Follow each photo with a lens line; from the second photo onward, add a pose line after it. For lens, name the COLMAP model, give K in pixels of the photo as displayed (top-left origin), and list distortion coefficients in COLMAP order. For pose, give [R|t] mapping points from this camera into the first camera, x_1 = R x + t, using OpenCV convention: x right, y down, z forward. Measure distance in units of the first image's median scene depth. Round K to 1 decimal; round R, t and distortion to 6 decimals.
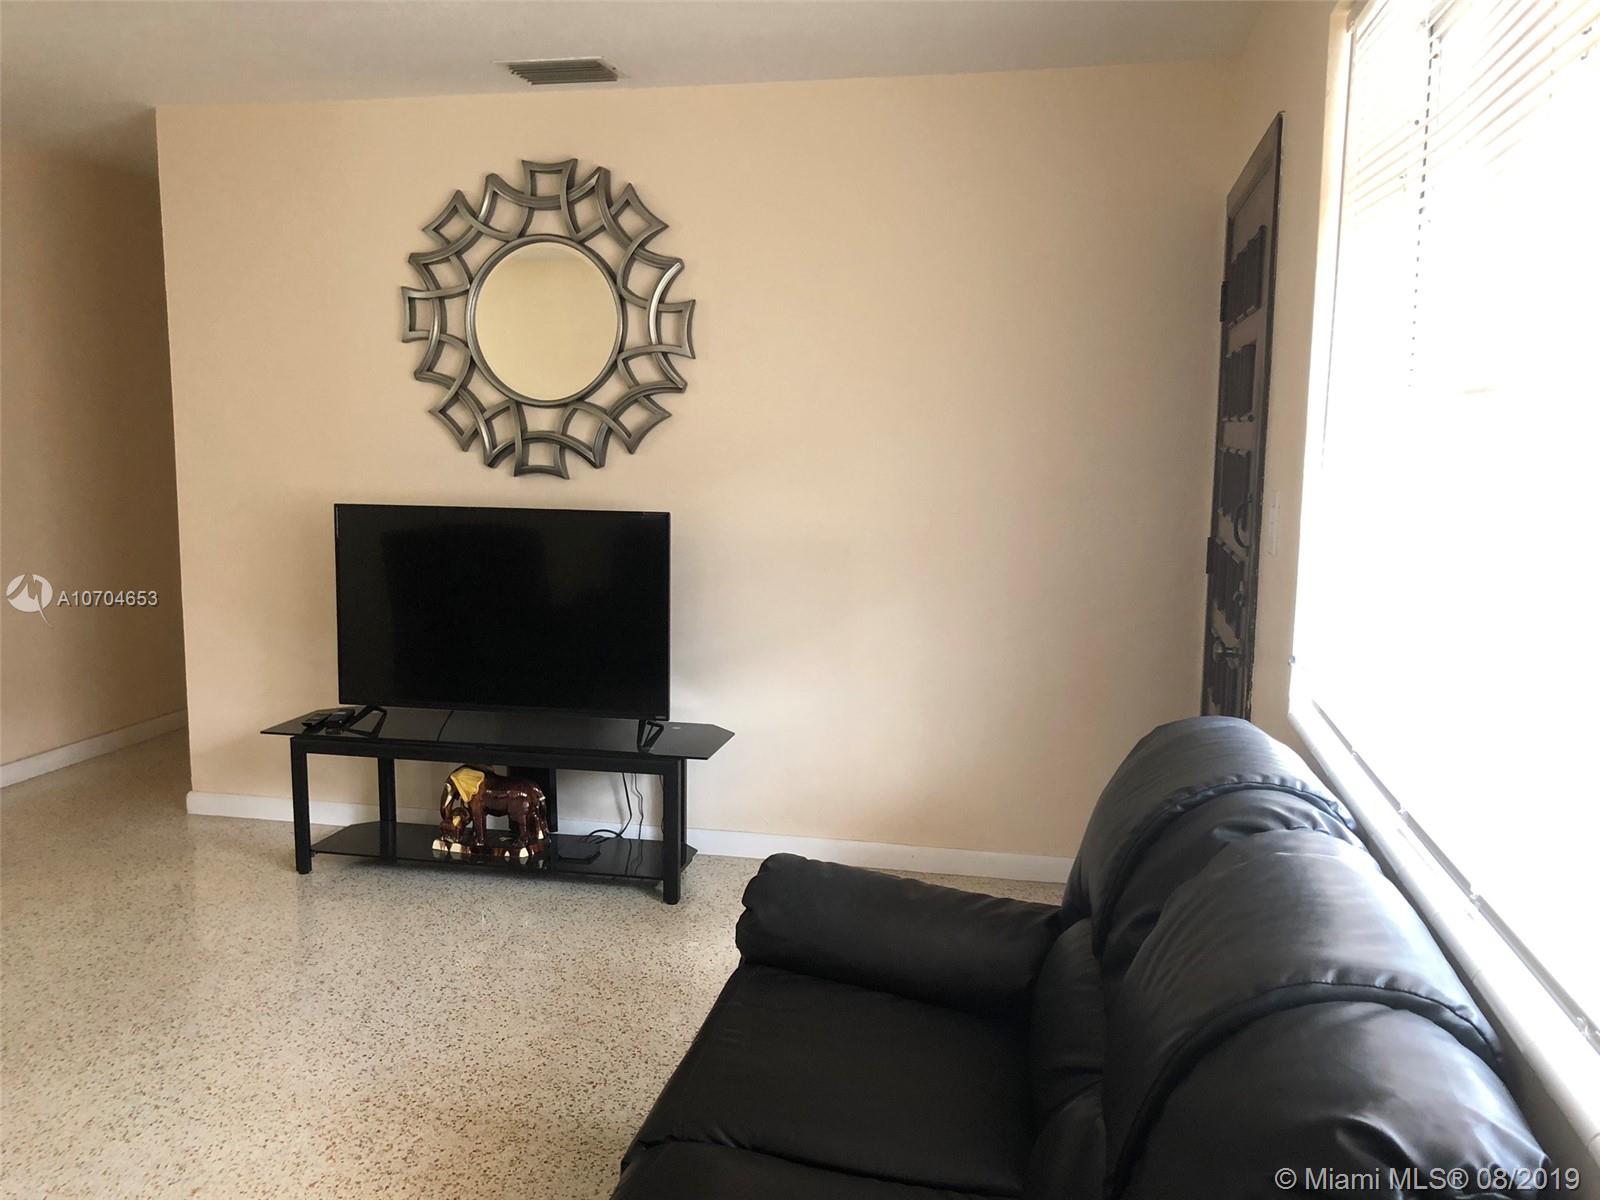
lens RADIAL K [[1310.8, 0, 797.9], [0, 1310.8, 589.9], [0, 0, 1]] dist [0.040722, -0.008505]
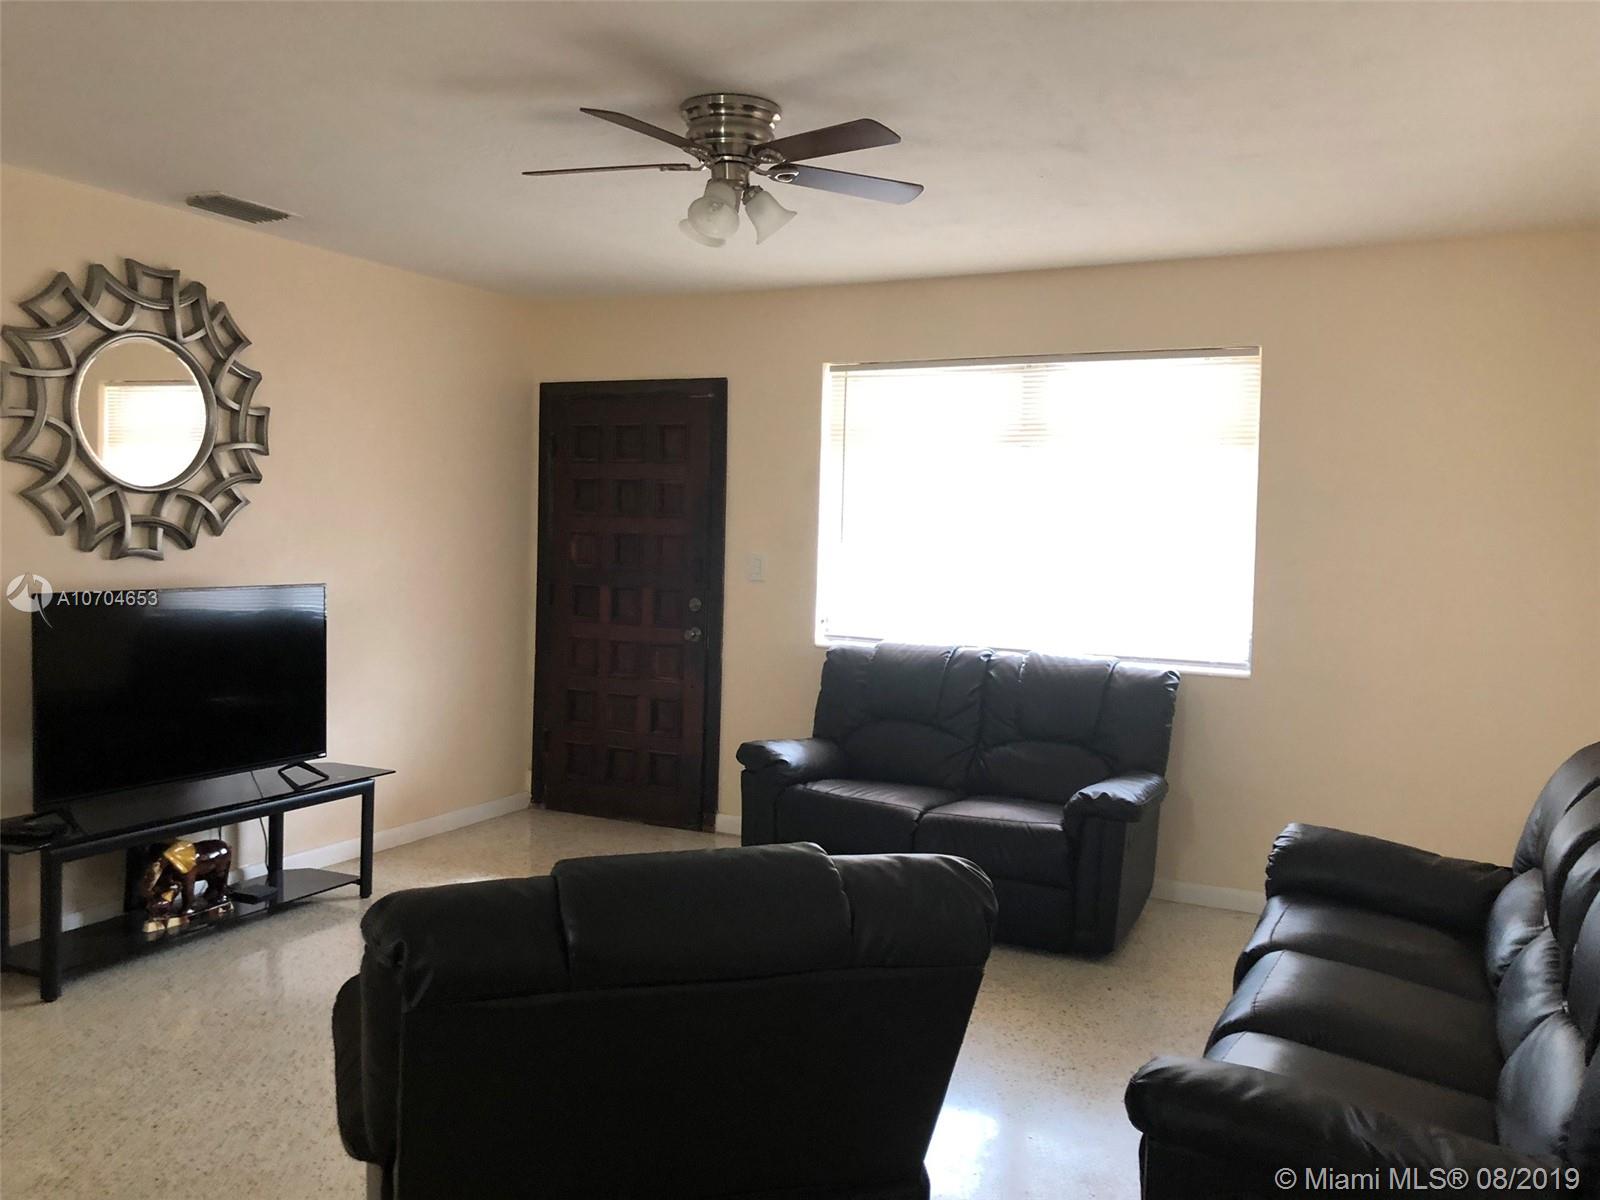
lens RADIAL K [[1310.8, 0, 797.9], [0, 1310.8, 589.9], [0, 0, 1]] dist [0.040722, -0.008505]
pose [[0.269604, -0.051086, 0.961615, -1.061901], [0.100136, 0.994665, 0.024767, -0.036261], [-0.957751, 0.089615, 0.273281, 0.222345]]
